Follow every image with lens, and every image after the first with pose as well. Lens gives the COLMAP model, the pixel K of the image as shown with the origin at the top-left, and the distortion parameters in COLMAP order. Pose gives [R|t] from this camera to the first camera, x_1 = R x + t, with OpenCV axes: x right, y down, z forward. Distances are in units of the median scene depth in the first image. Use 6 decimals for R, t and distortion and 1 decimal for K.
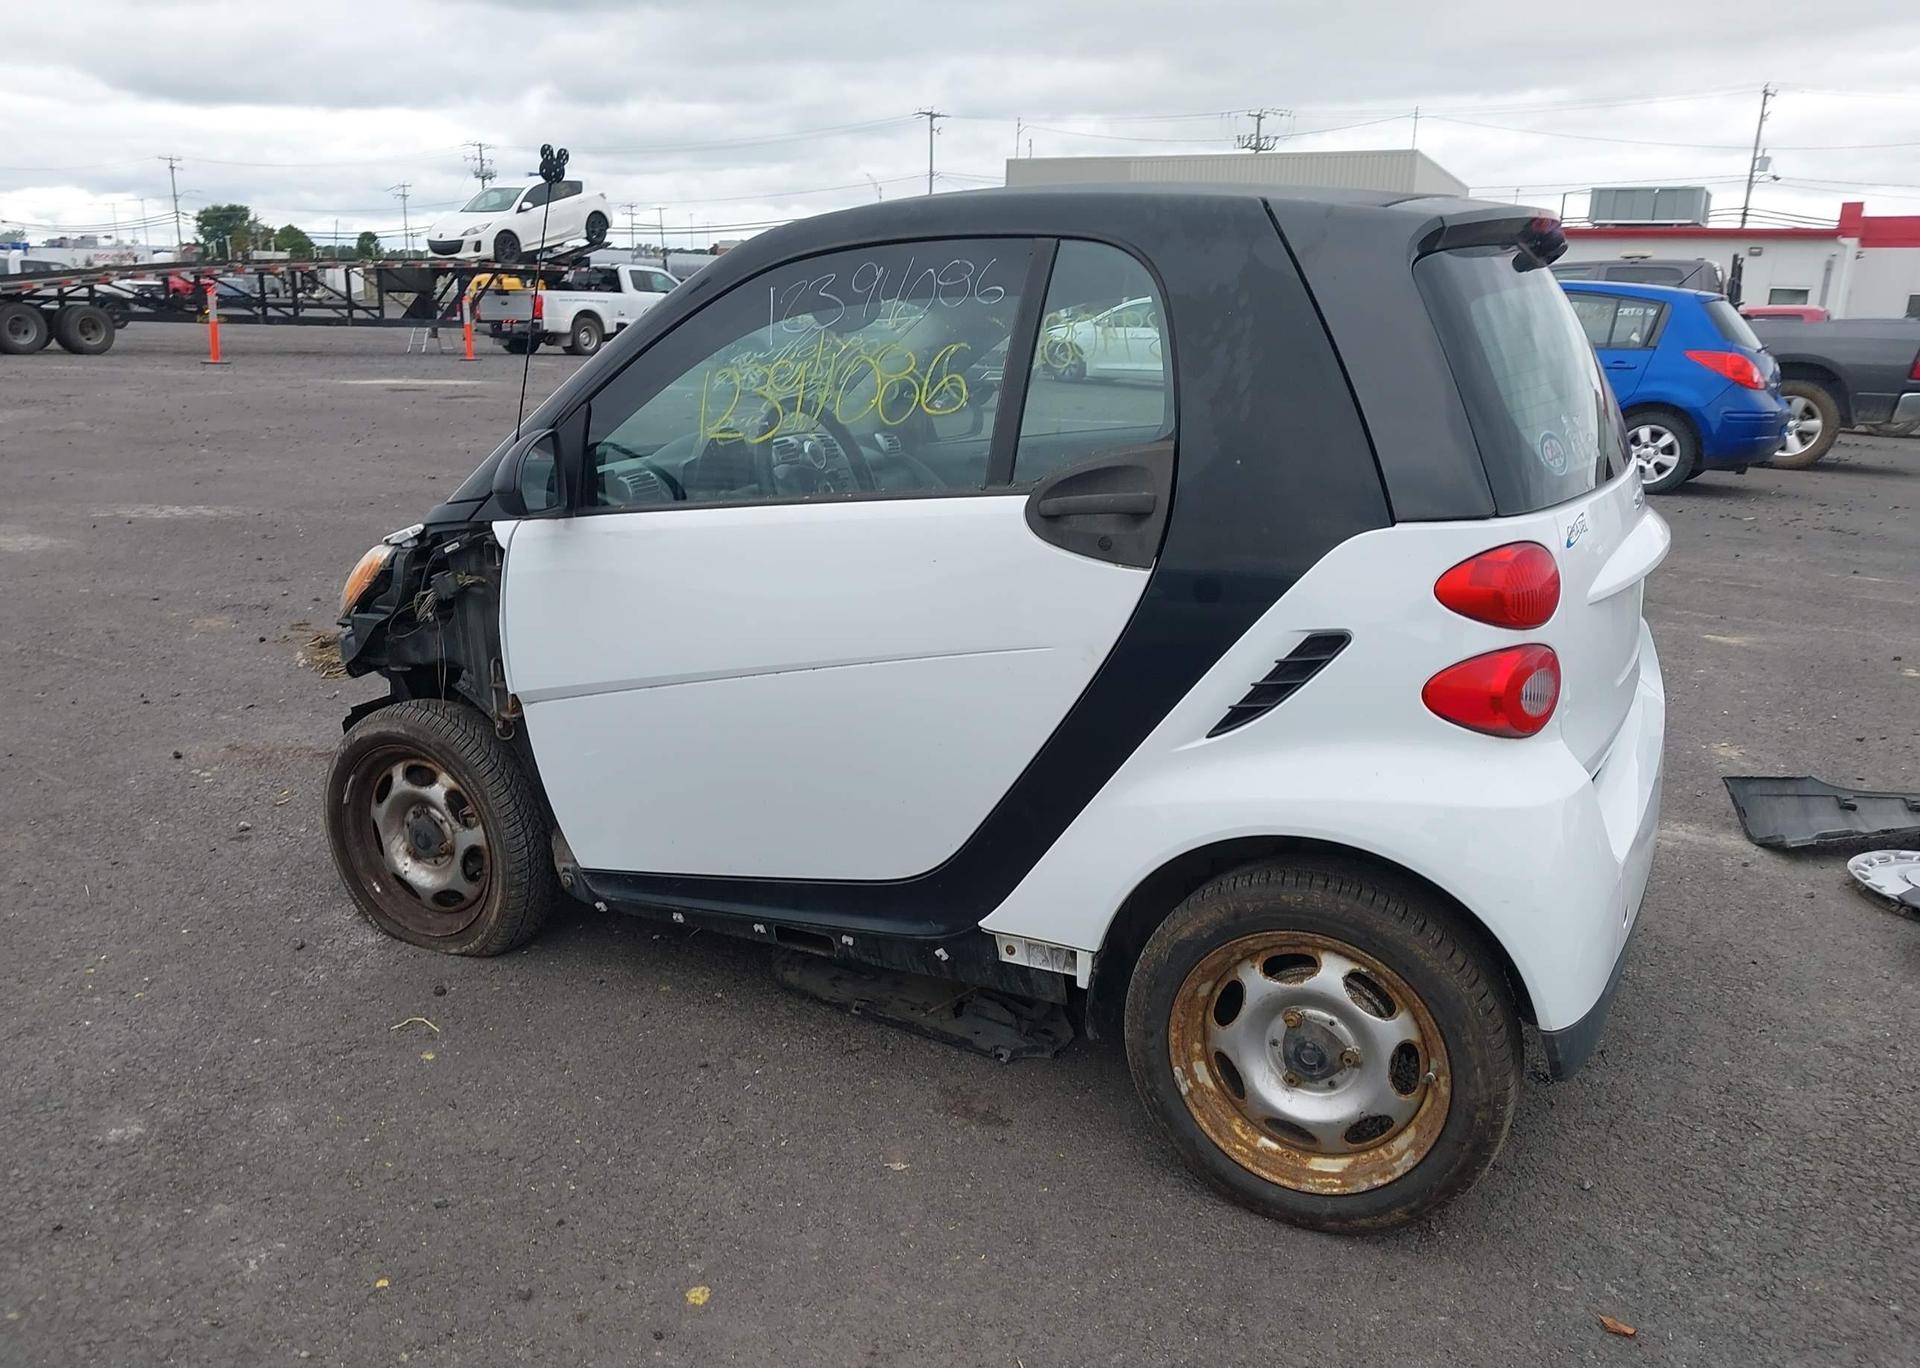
lens RADIAL K [[1529.8, 0, 931.9], [0, 1529.8, 698.6], [0, 0, 1]] dist [0.040580, -0.046015]
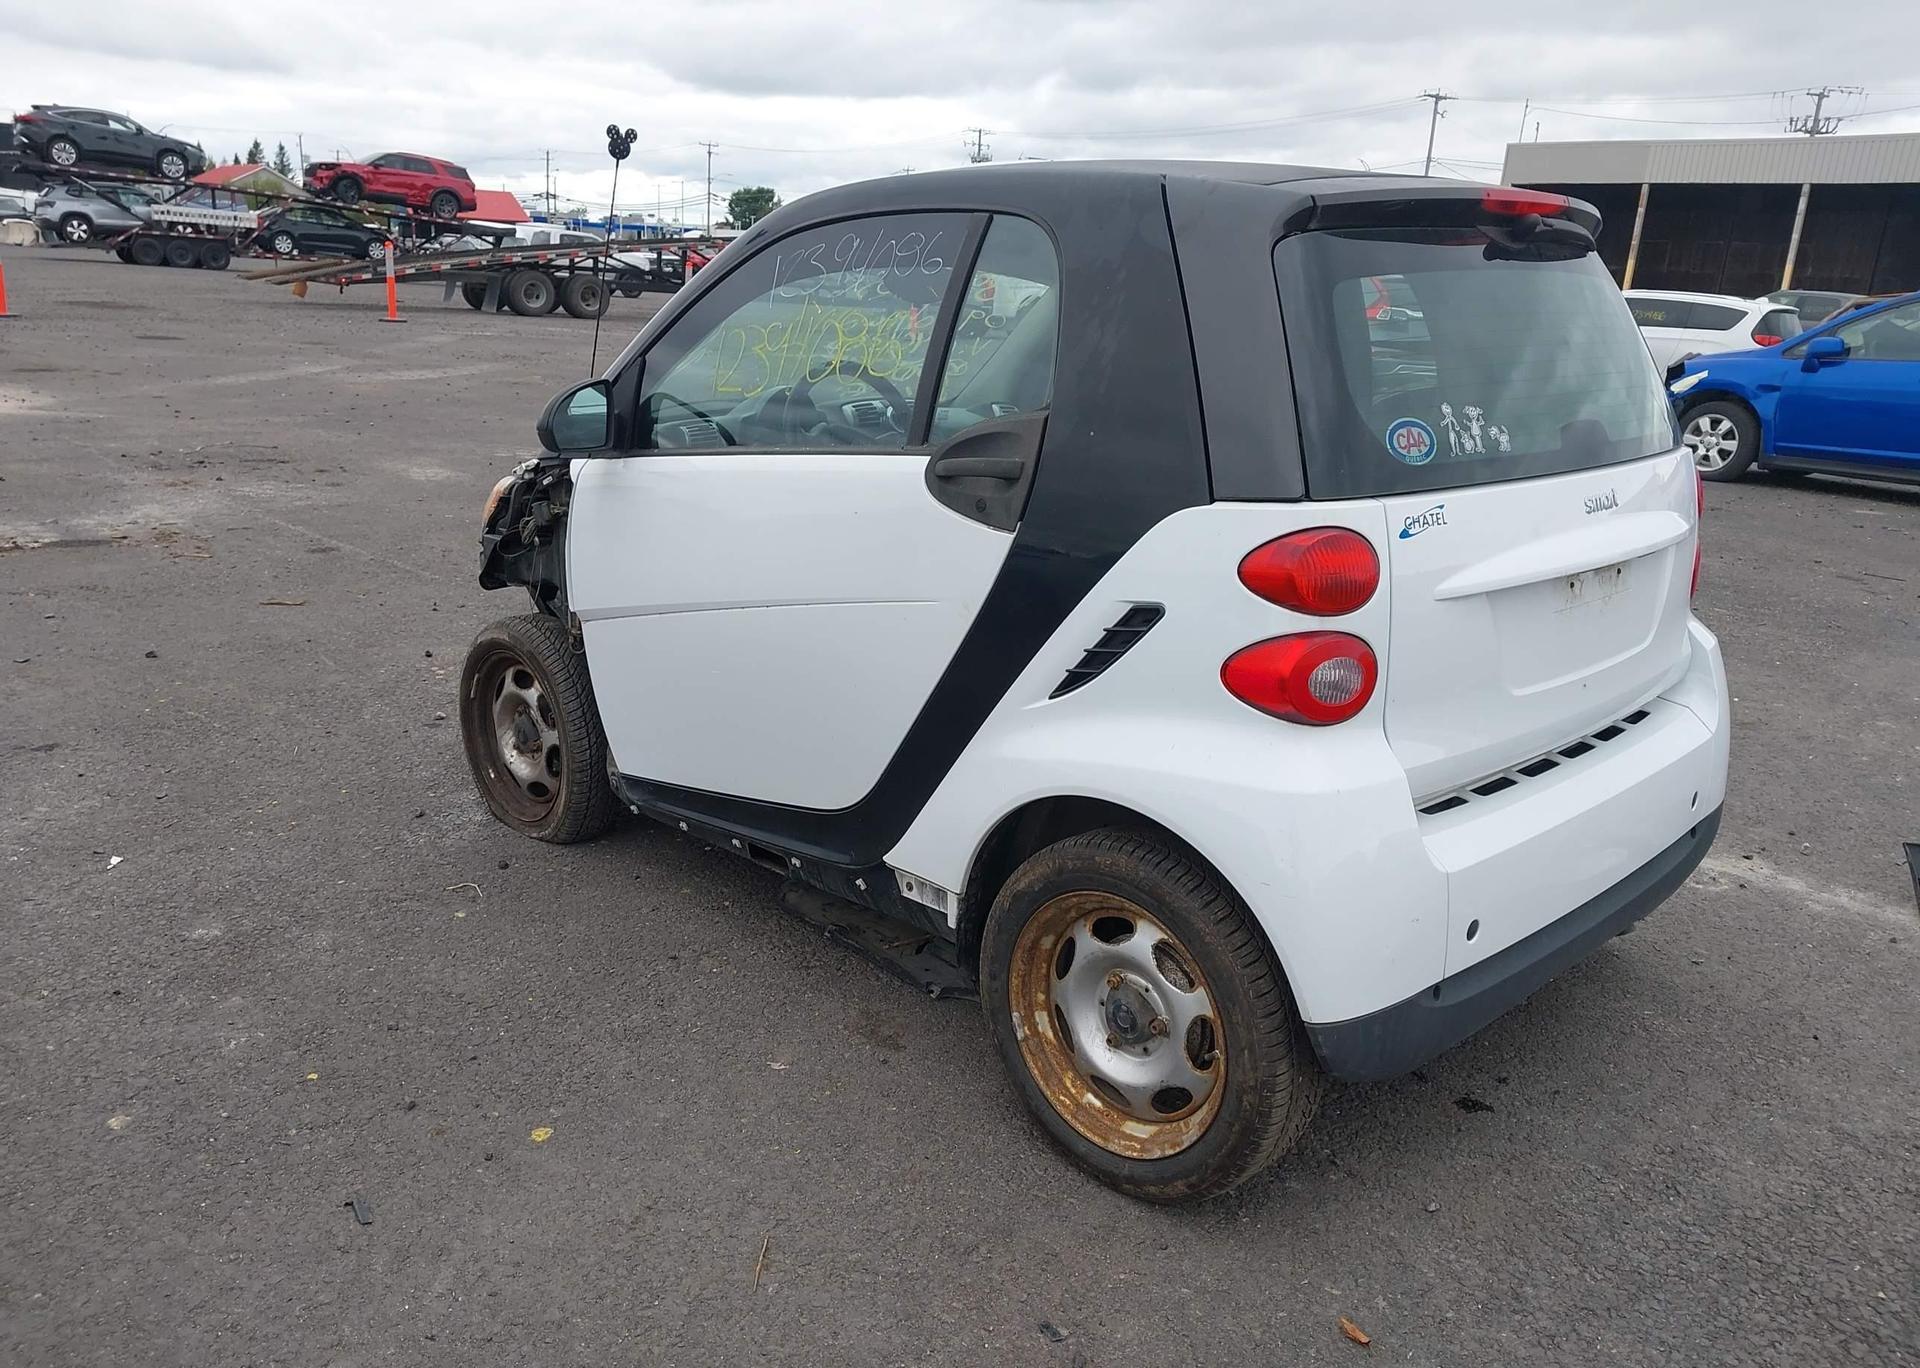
lens RADIAL K [[1529.8, 0, 936.0], [0, 1529.8, 704.7], [0, 0, 1]] dist [0.040580, -0.046015]
pose [[0.953663, 0.105061, -0.281937, 0.319231], [-0.101709, 0.994460, 0.026540, 0.007939], [0.283164, 0.003365, 0.959066, -0.011439]]
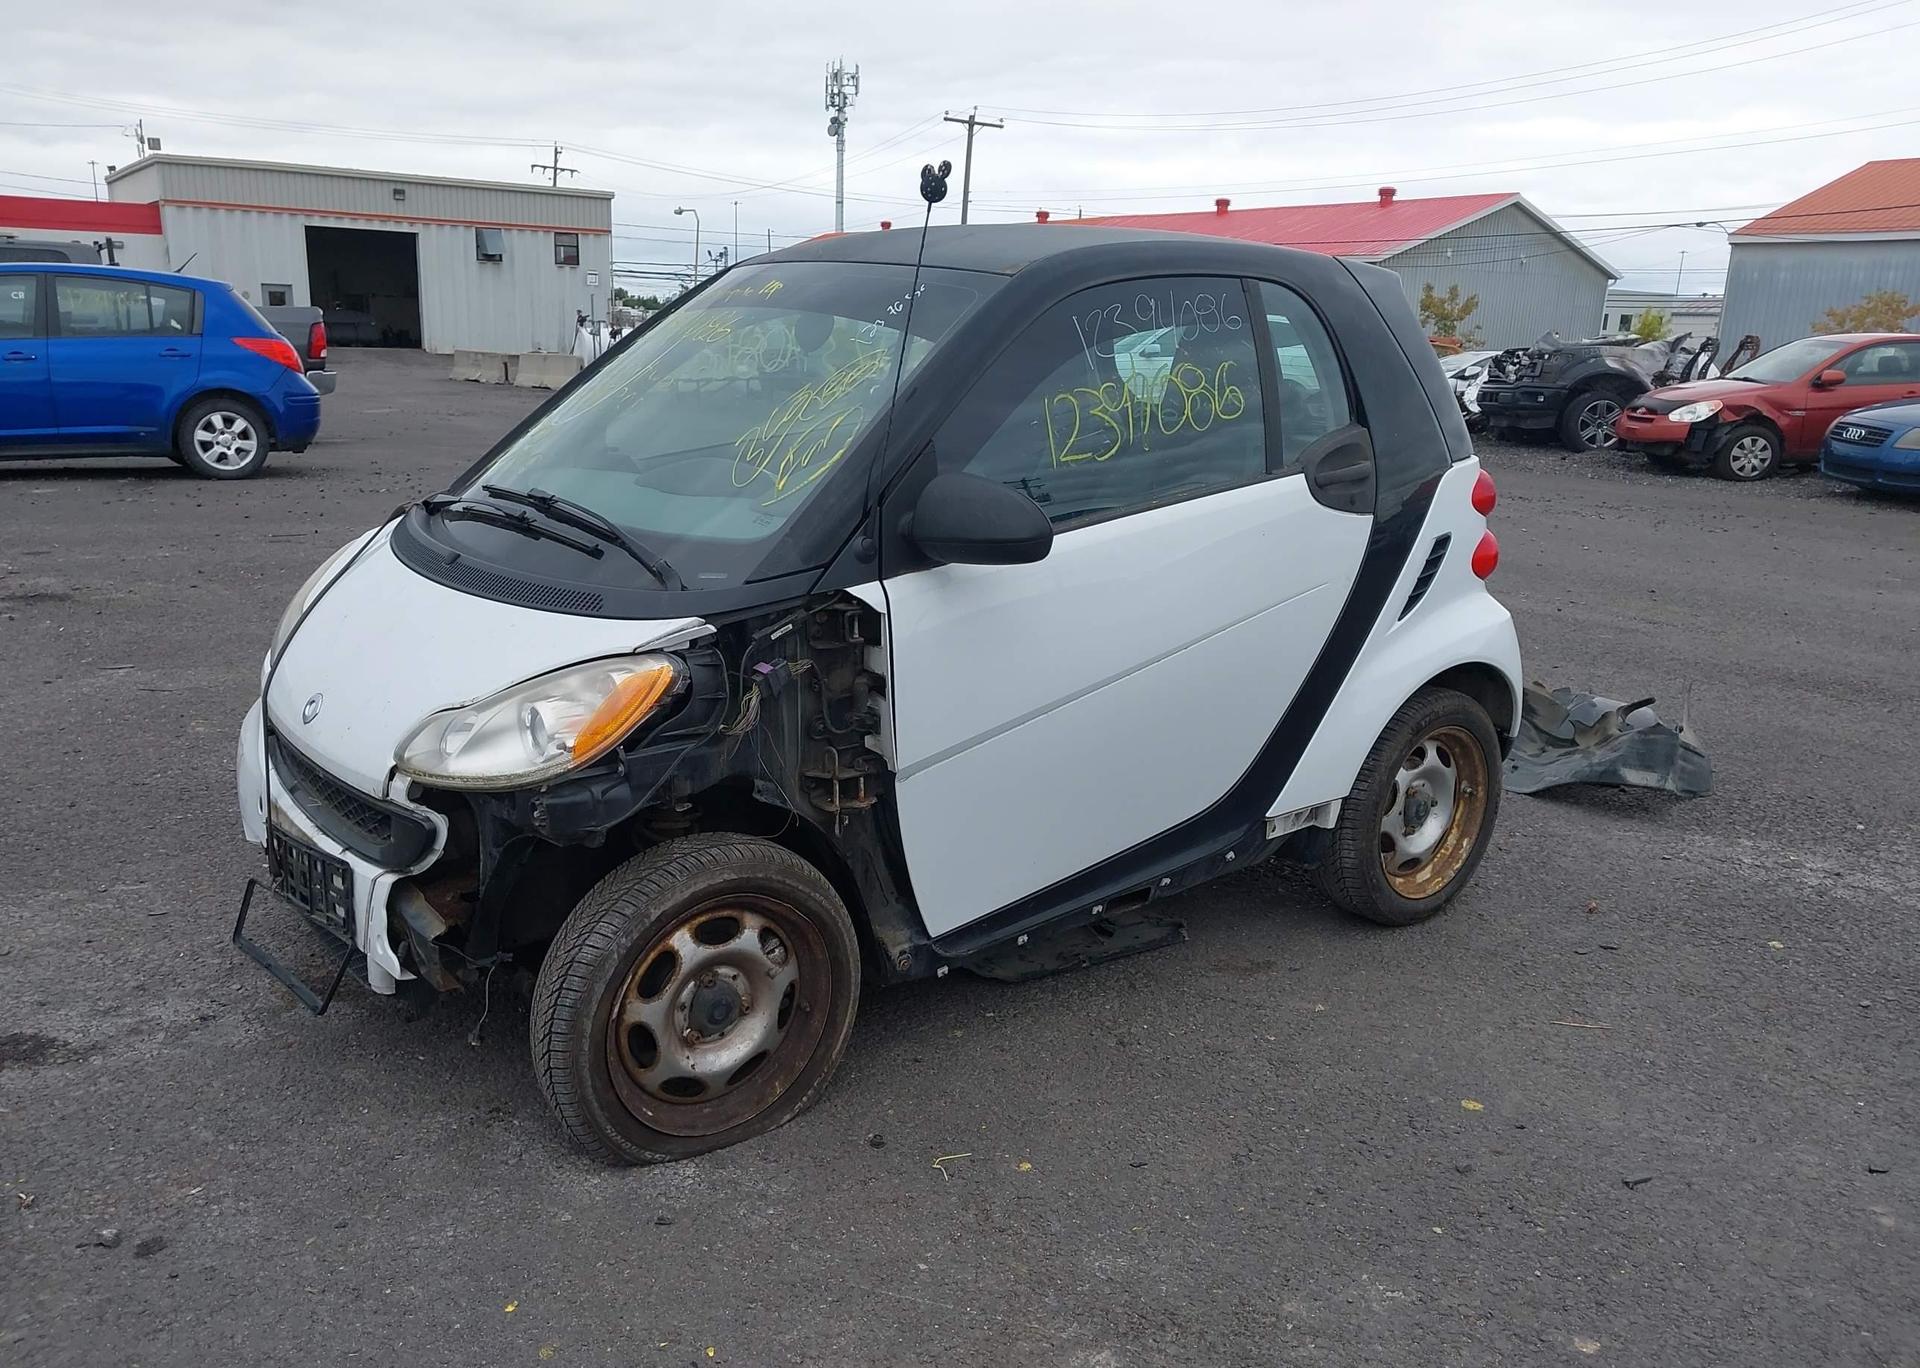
lens RADIAL K [[1529.8, 0, 947.1], [0, 1529.8, 700.9], [0, 0, 1]] dist [0.040580, -0.046015]
pose [[0.399561, -0.230446, 0.887268, -1.067272], [0.214914, 0.964461, 0.153714, -0.178241], [-0.891158, 0.129268, 0.434887, 0.601036]]
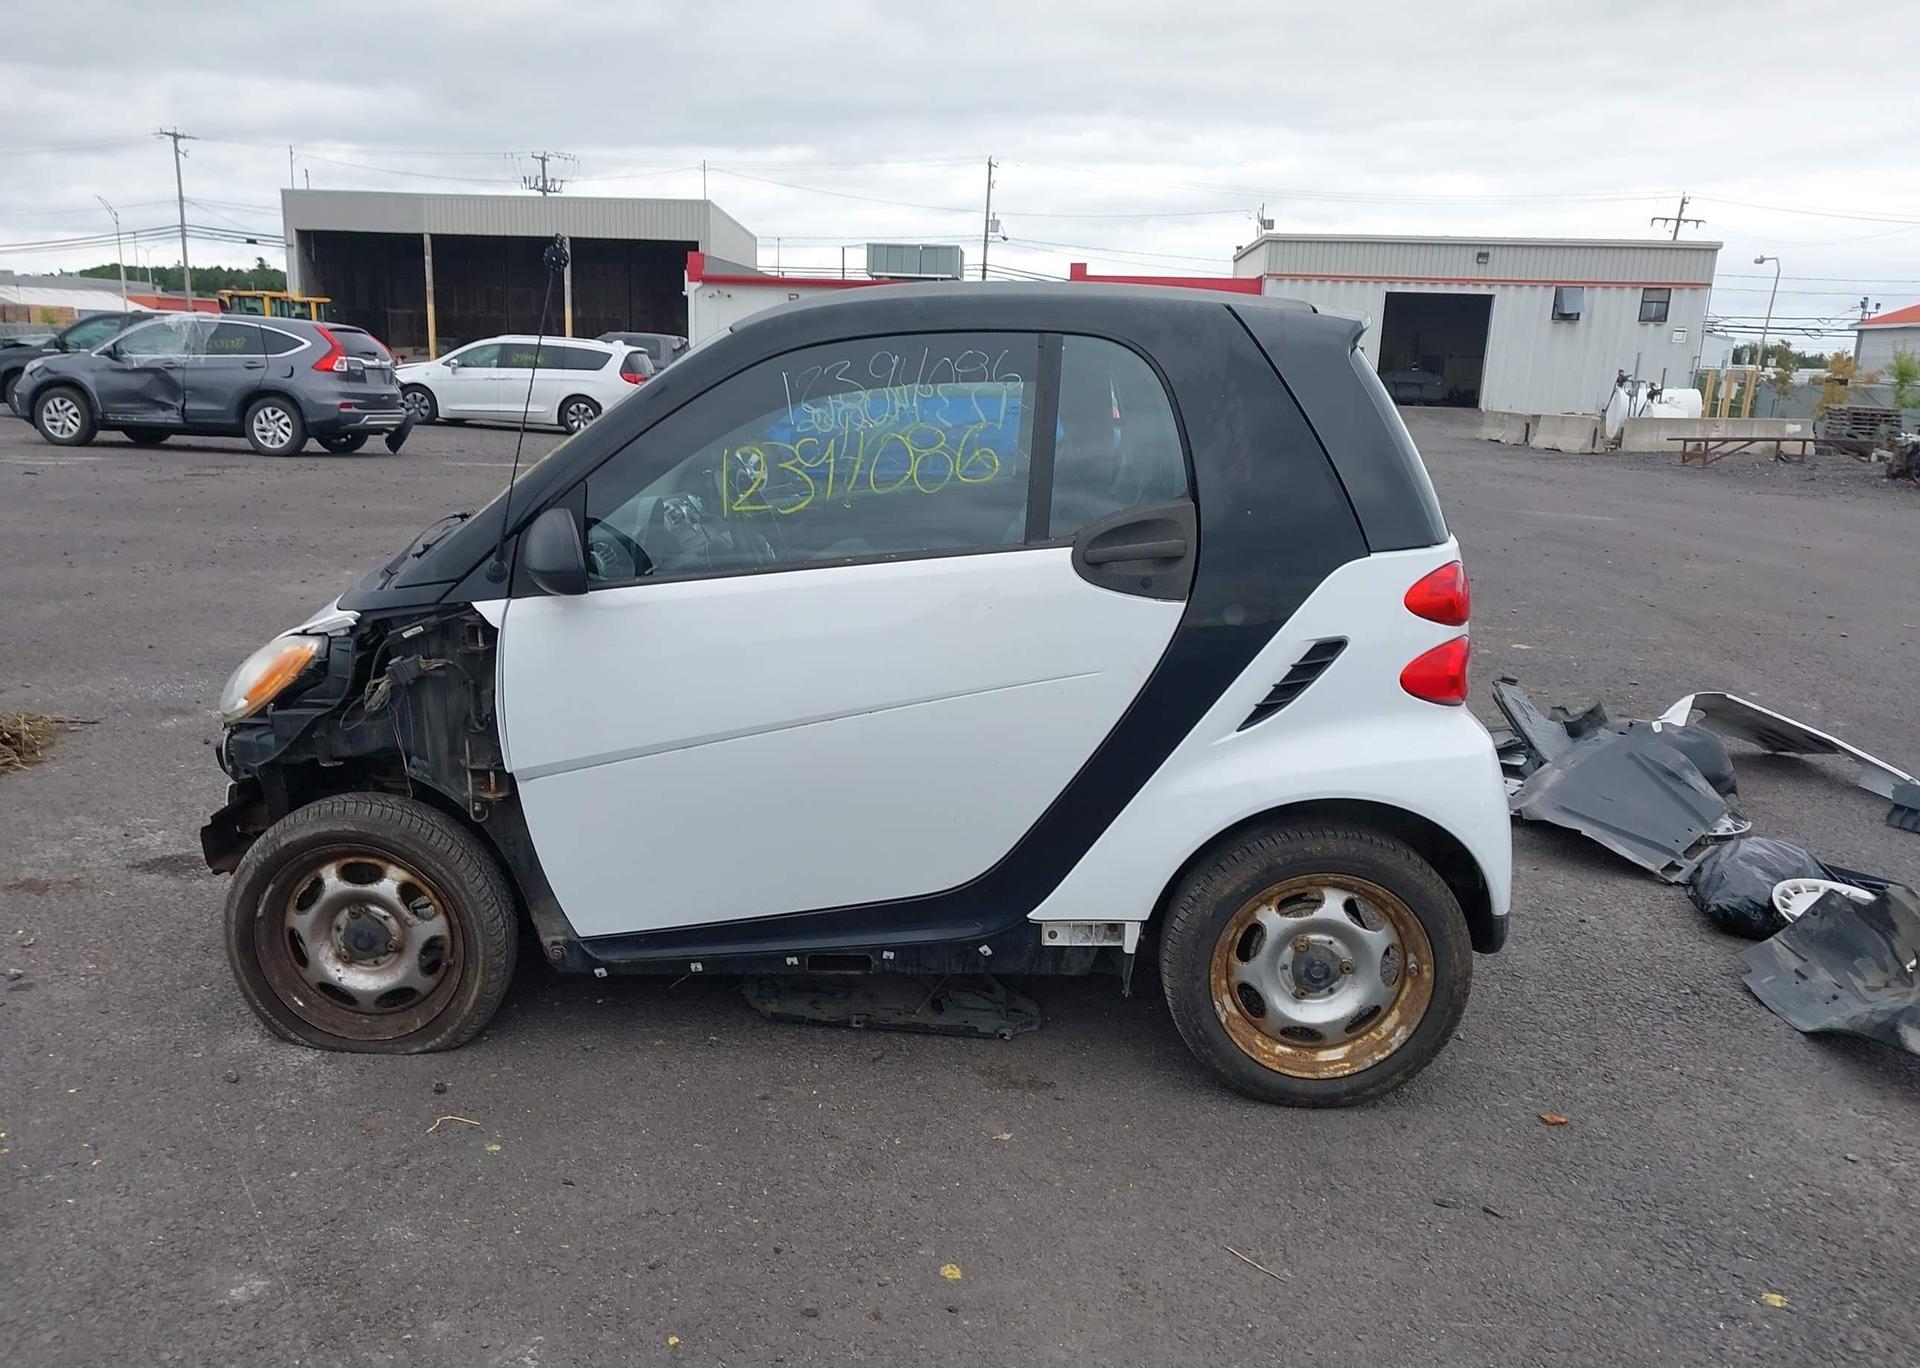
lens RADIAL K [[1529.8, 0, 943.9], [0, 1529.8, 688.5], [0, 0, 1]] dist [0.040580, -0.046015]
pose [[0.896849, -0.094261, 0.432177, -0.458468], [0.107037, 0.994241, -0.005271, -0.022559], [-0.429192, 0.050986, 0.901773, -0.023304]]
